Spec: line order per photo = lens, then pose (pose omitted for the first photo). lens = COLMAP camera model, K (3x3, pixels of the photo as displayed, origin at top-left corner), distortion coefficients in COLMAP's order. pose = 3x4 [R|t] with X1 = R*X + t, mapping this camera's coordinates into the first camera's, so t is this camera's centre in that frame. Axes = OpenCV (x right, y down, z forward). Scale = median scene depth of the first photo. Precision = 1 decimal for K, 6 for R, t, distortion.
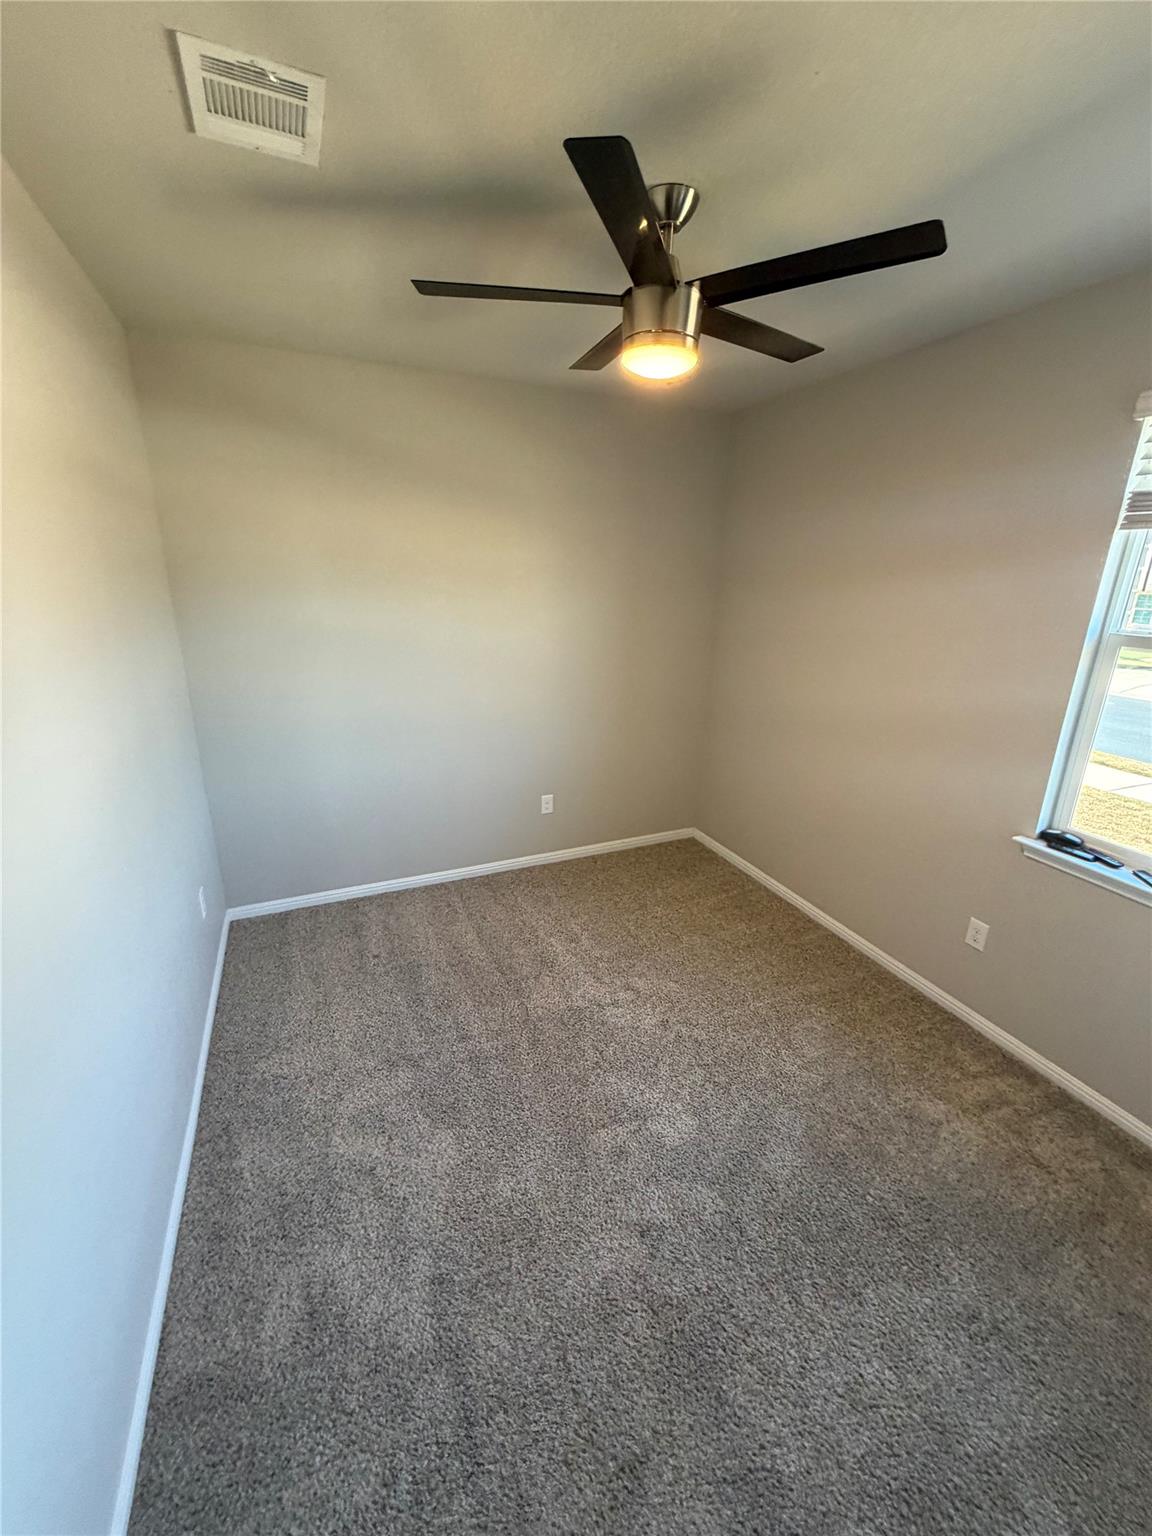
lens RADIAL K [[615.7, 0, 575.4], [0, 615.7, 770.8], [0, 0, 1]] dist [0.000549, 0.000033]
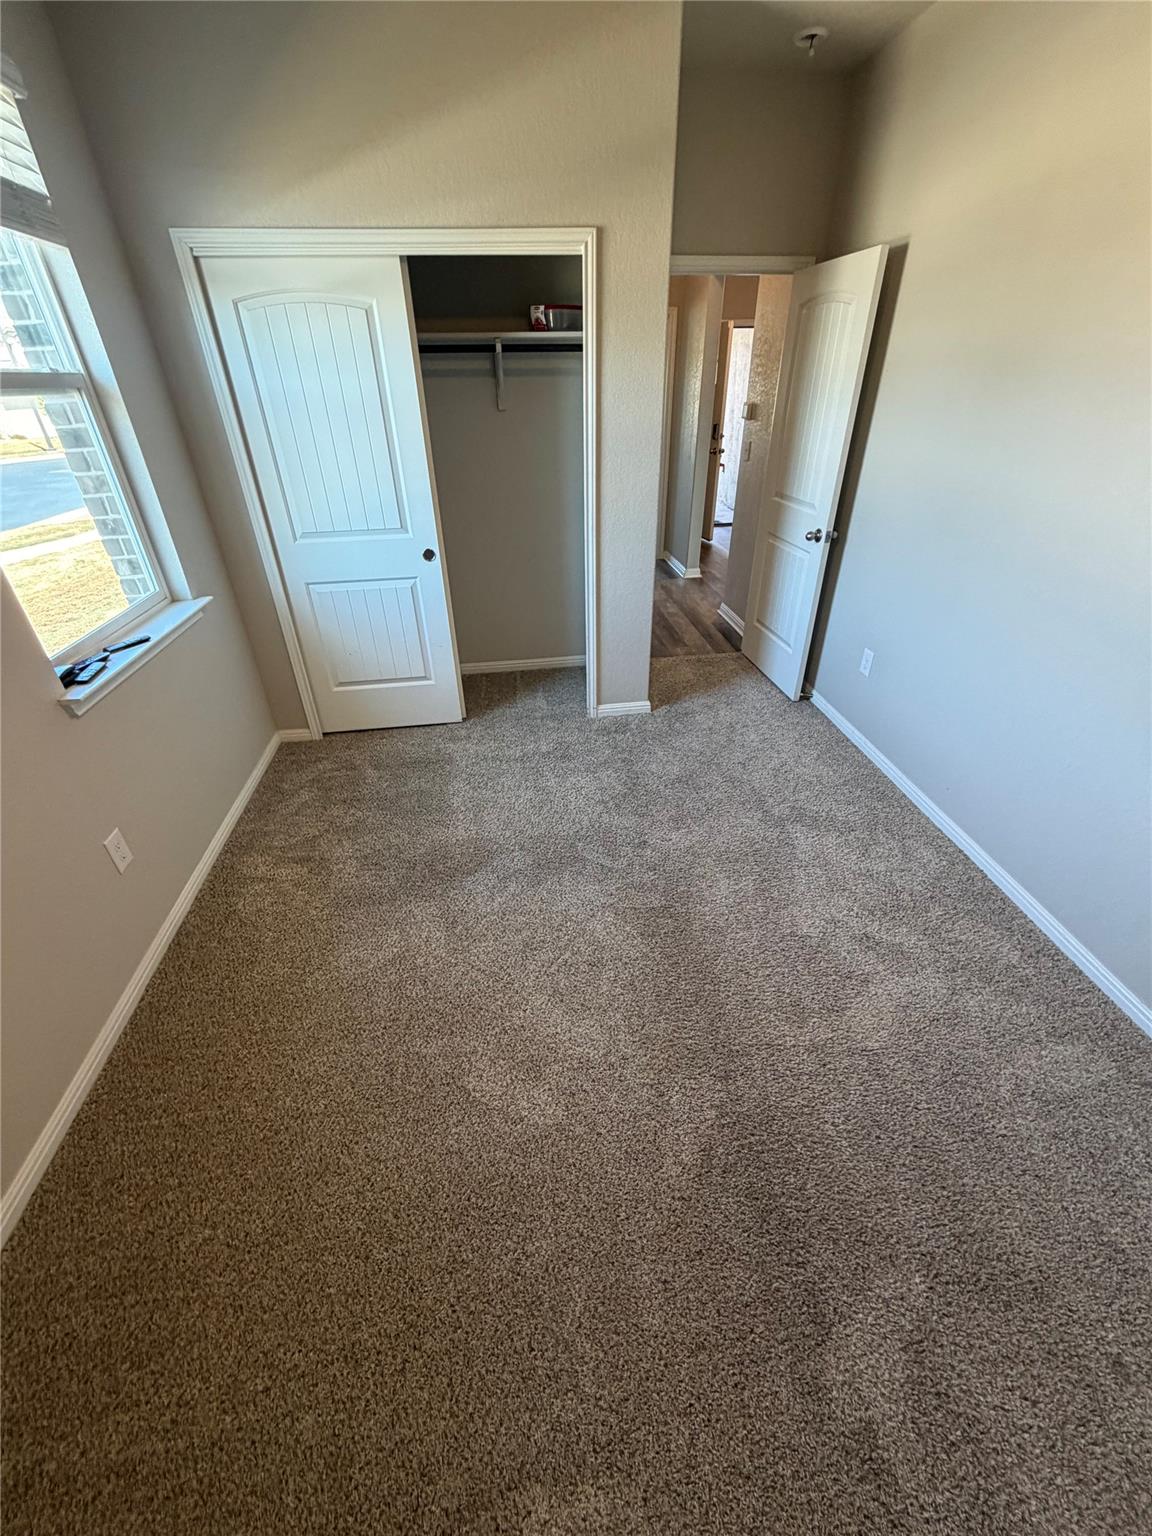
lens RADIAL K [[615.7, 0, 573.8], [0, 615.7, 763.7], [0, 0, 1]] dist [0.000549, 0.000033]
pose [[-0.959525, -0.153029, 0.236419, -0.031785], [0.084952, 0.643104, 0.761052, -0.367656], [-0.268505, 0.750333, -0.604074, 1.423929]]
